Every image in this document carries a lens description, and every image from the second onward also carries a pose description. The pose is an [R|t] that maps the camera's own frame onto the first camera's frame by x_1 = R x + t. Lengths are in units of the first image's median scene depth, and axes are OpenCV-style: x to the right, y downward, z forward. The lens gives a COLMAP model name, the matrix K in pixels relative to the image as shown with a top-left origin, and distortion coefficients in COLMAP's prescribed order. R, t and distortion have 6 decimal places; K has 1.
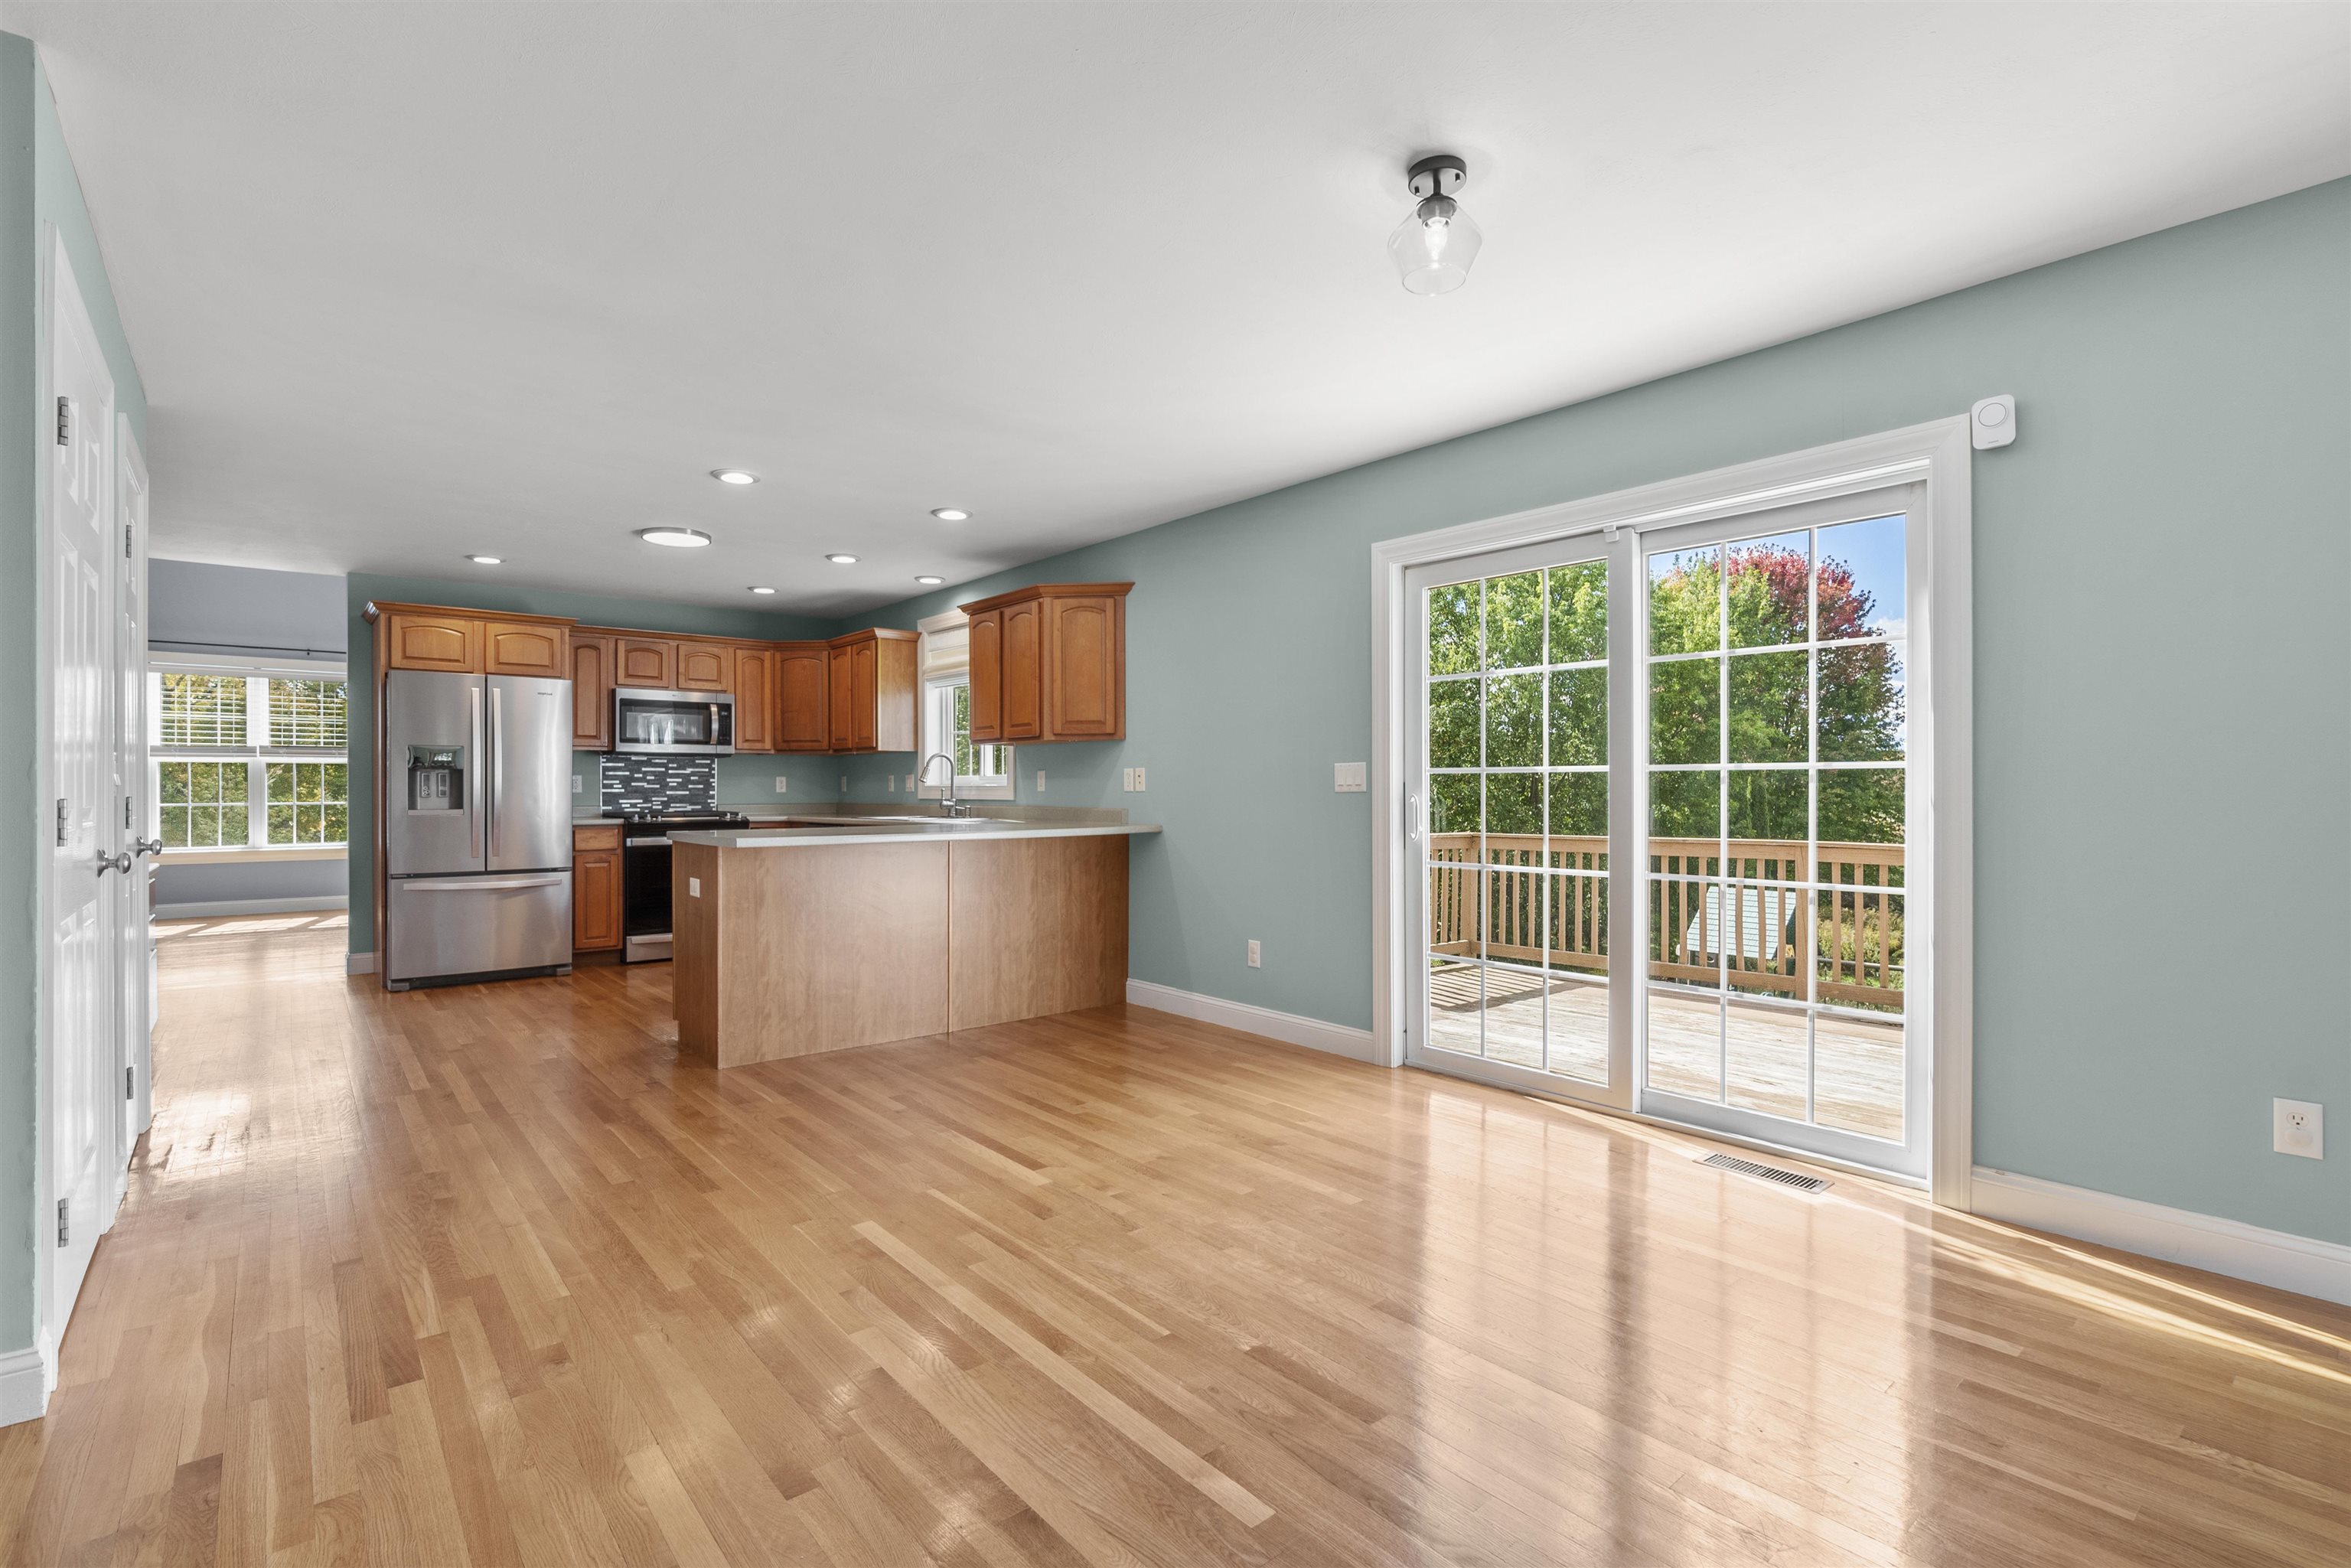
lens RADIAL K [[1099.3, 0, 1159.5], [0, 1099.3, 790.5], [0, 0, 1]] dist [-0.001241, -0.002140]
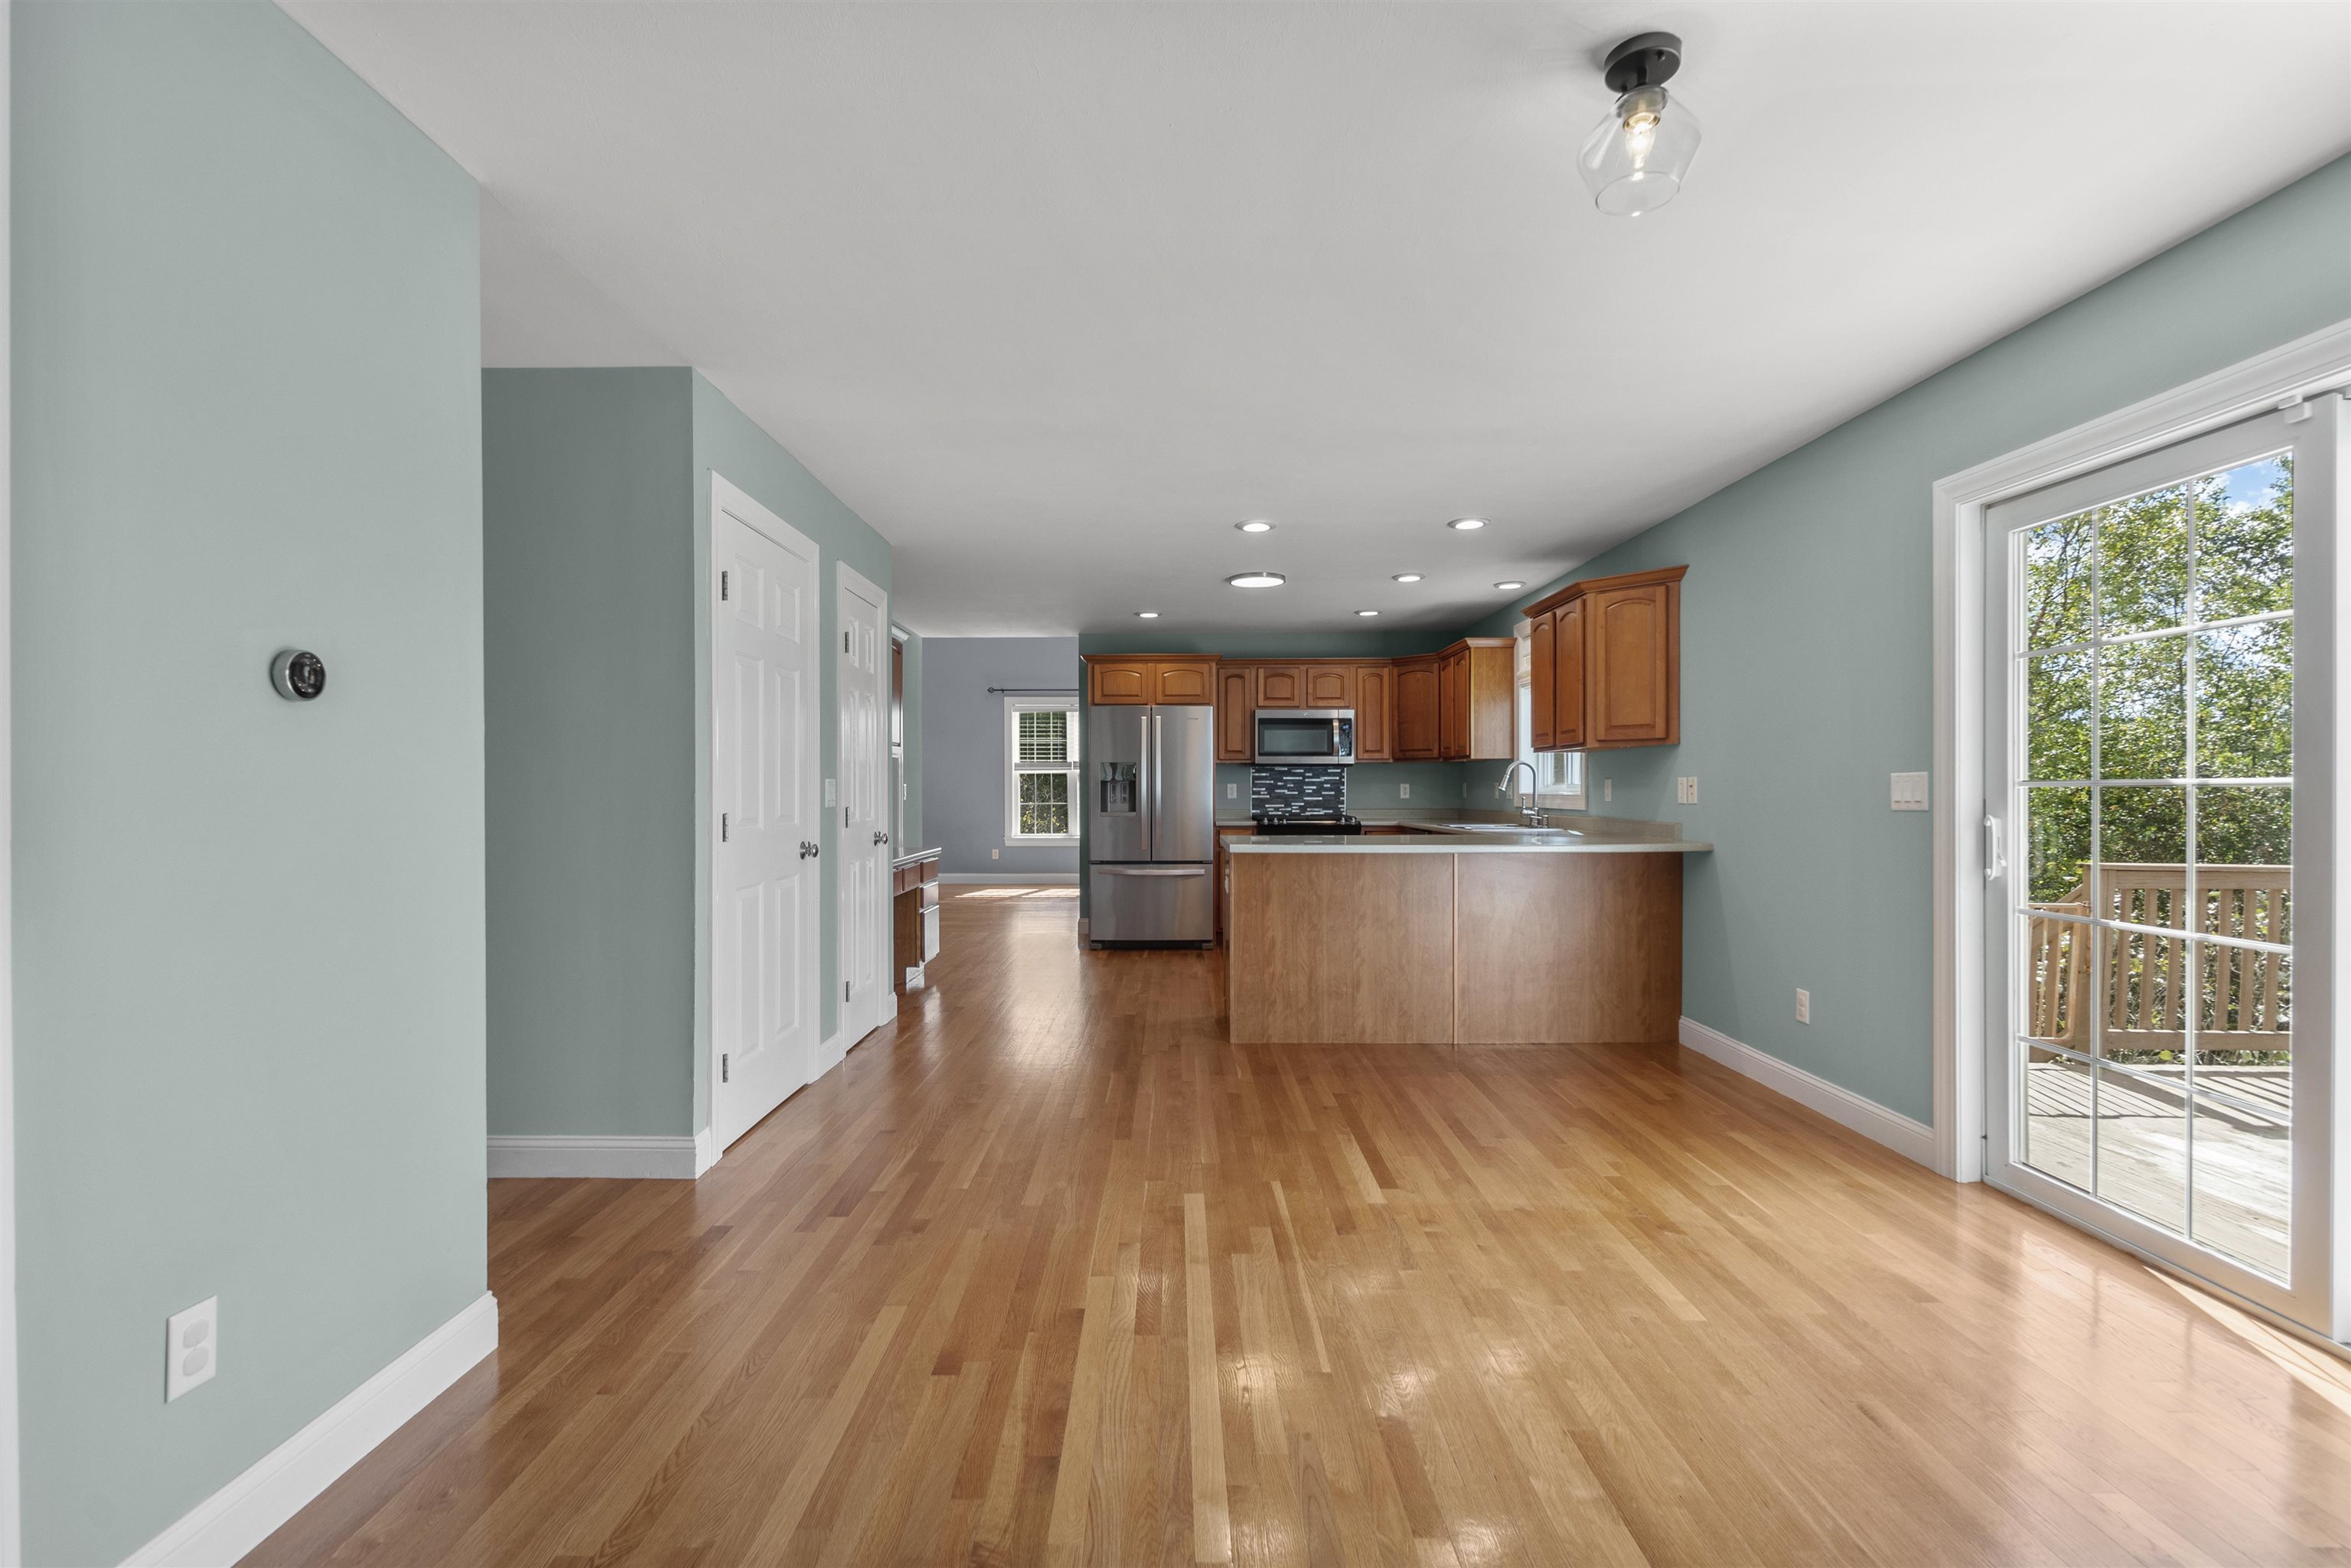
lens RADIAL K [[1072.3, 0, 1145.2], [0, 1072.3, 794.8], [0, 0, 1]] dist [0.011769, -0.000127]
pose [[0.760275, 0.003780, -0.649591, 0.231915], [-0.000113, 0.999984, 0.005687, -0.012574], [0.649602, -0.004250, 0.760263, 0.074538]]
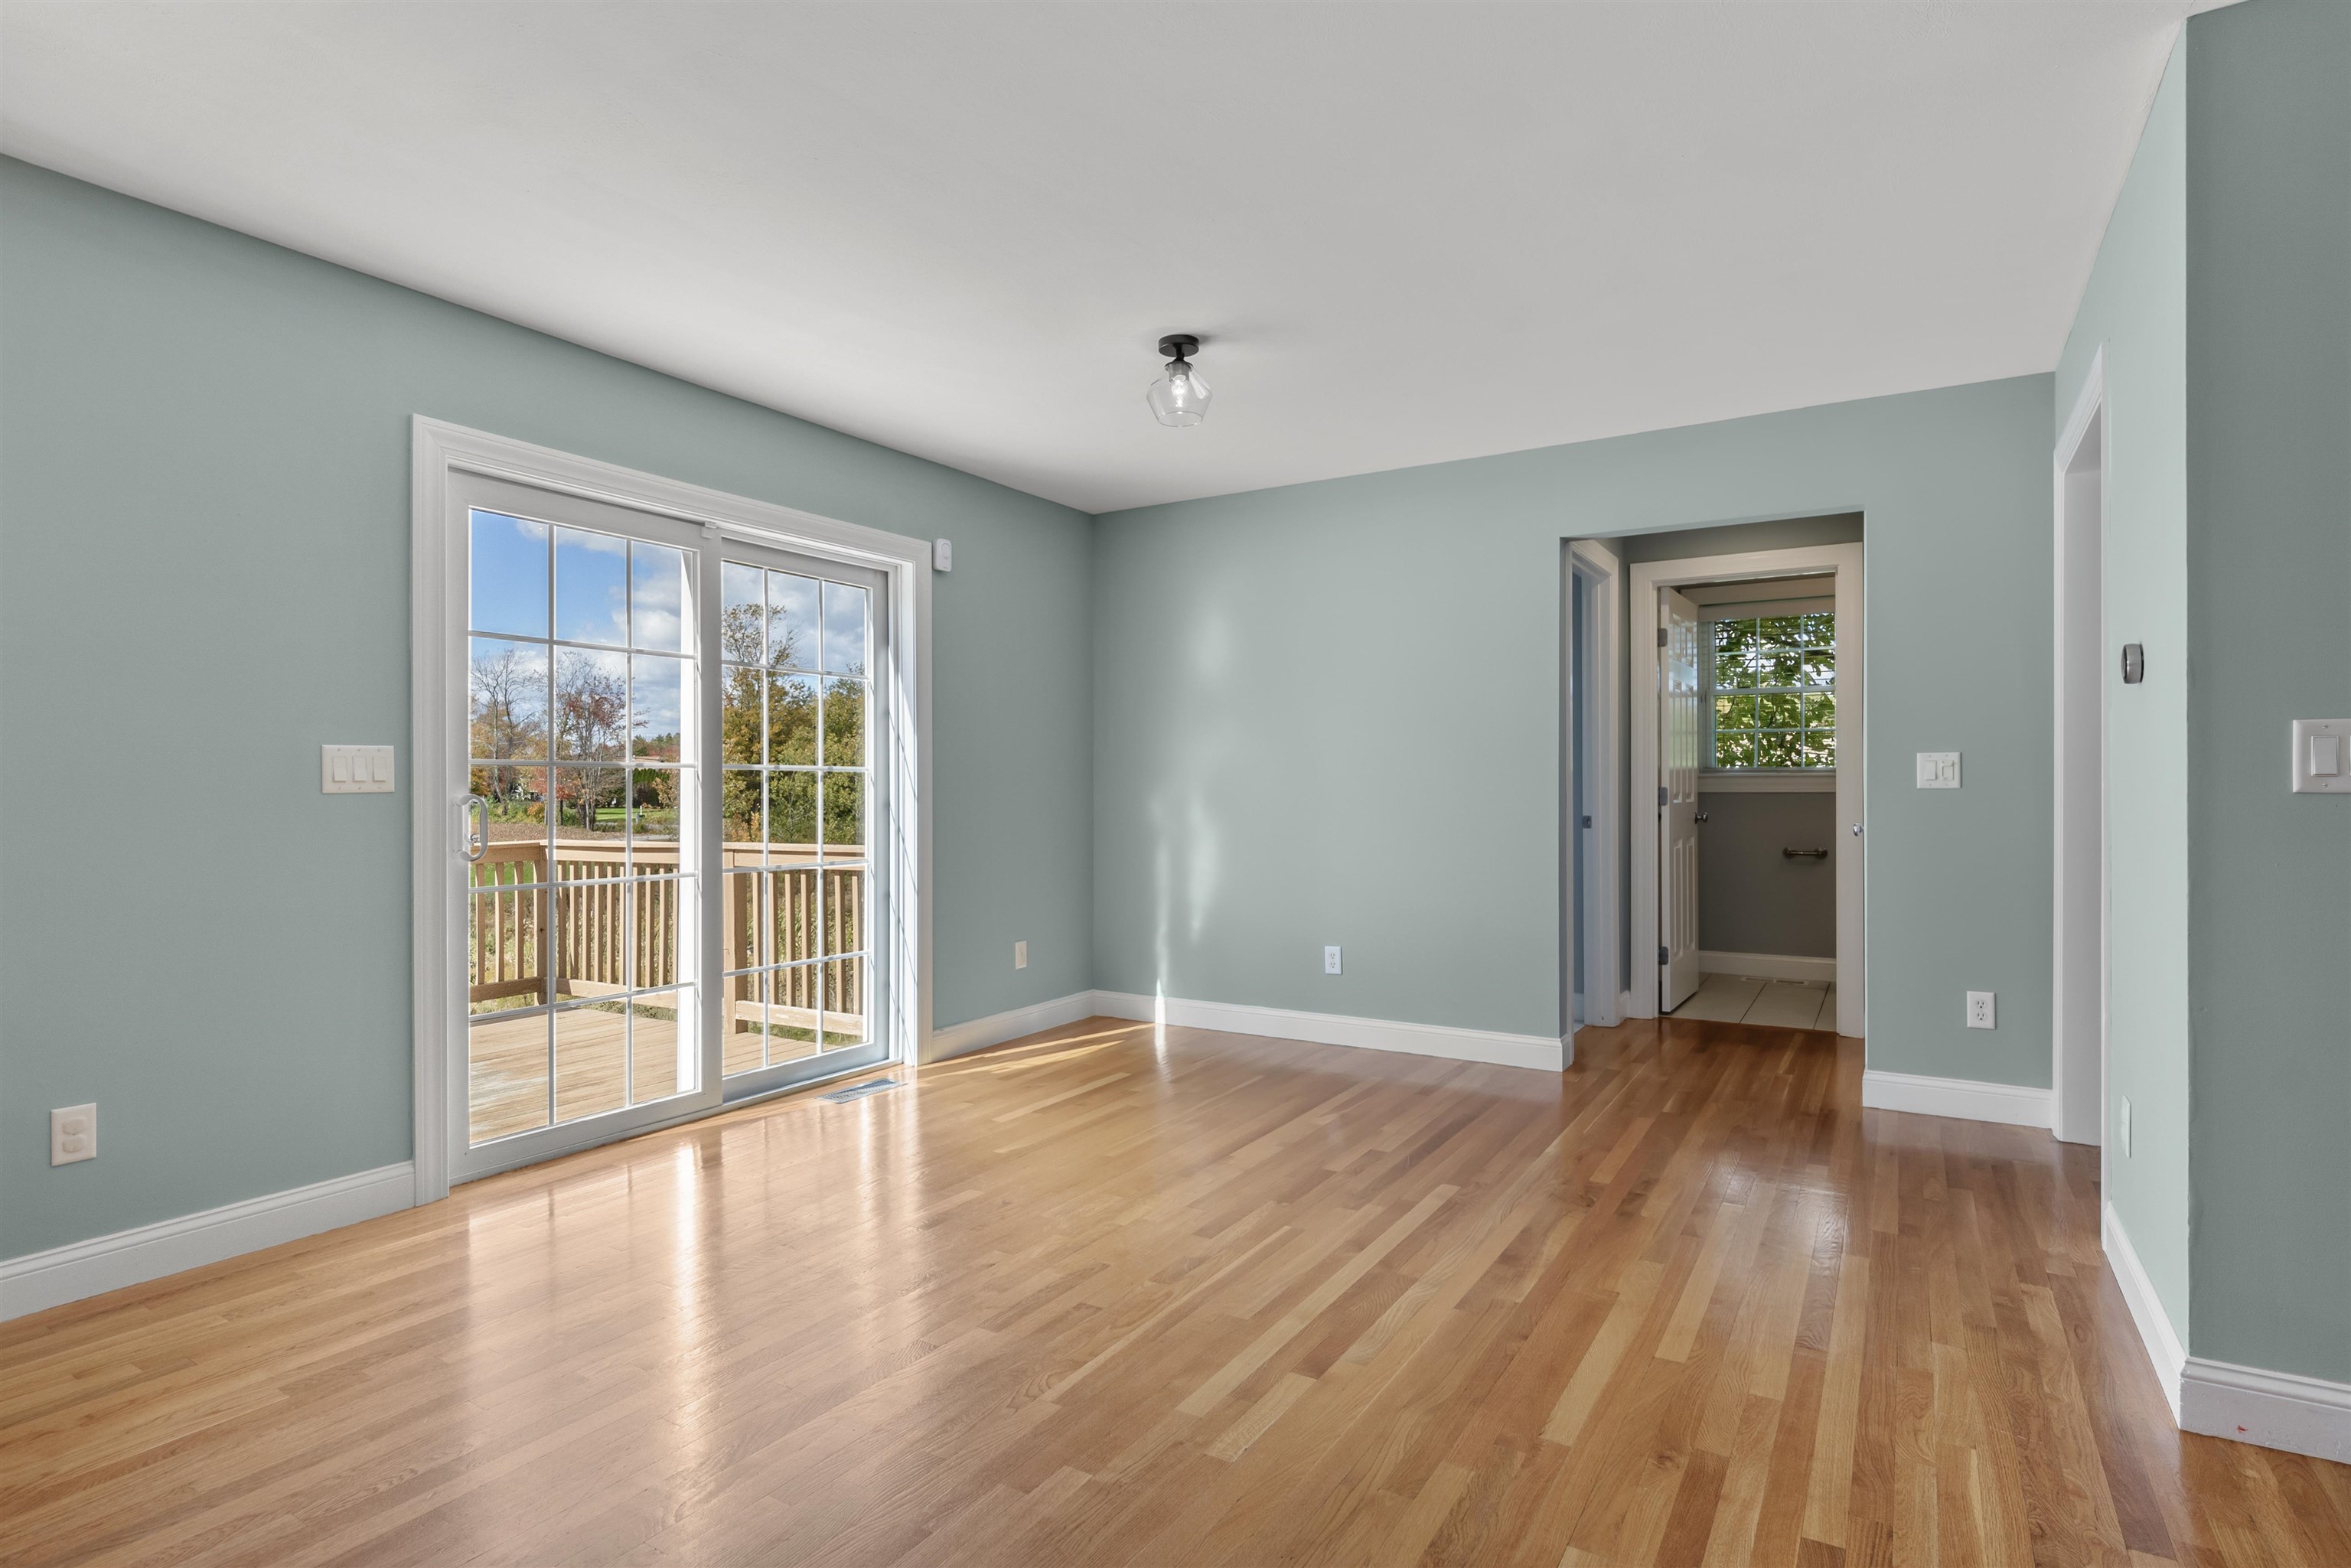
lens RADIAL K [[1244.9, 0, 1150.3], [0, 1244.9, 780.3], [0, 0, 1]] dist [-0.007842, -0.000574]
pose [[-0.333512, 0.006290, 0.942725, -0.570668], [0.005692, 0.999973, -0.004658, 0.000253], [-0.942729, 0.003813, -0.333539, 0.730937]]
